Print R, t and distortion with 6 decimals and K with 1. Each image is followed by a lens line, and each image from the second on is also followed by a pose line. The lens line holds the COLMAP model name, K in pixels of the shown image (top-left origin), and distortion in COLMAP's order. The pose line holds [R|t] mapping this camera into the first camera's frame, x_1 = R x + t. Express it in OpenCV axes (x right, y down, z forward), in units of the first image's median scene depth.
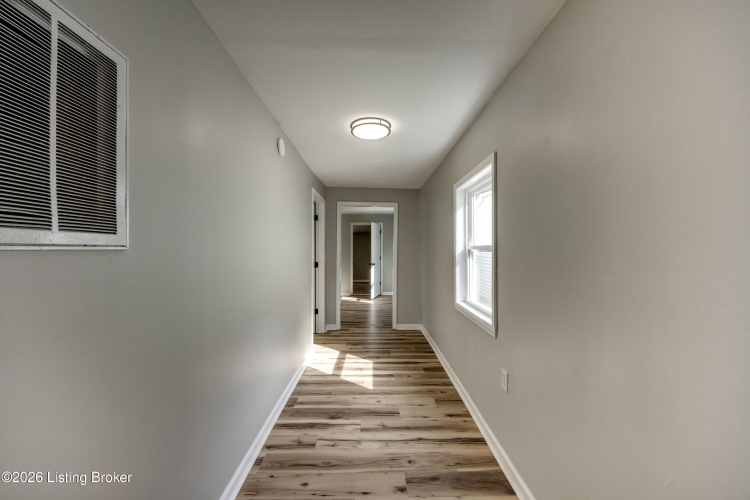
lens RADIAL K [[289.1, 0, 373.8], [0, 289.1, 249.6], [0, 0, 1]] dist [-0.000964, -0.000174]
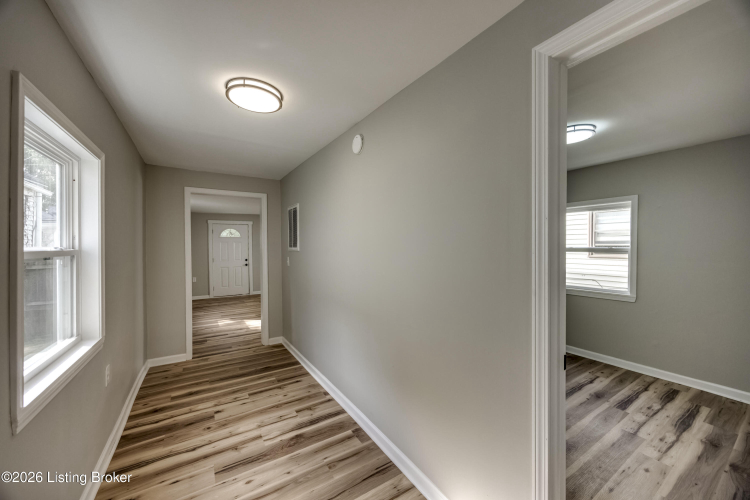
lens RADIAL K [[289.1, 0, 382.9], [0, 289.1, 247.9], [0, 0, 1]] dist [-0.000964, -0.000174]
pose [[-0.845014, 0.003420, -0.534733, 0.134199], [0.001841, 0.999992, 0.003487, -0.025136], [0.534740, 0.001962, -0.845014, 2.116380]]
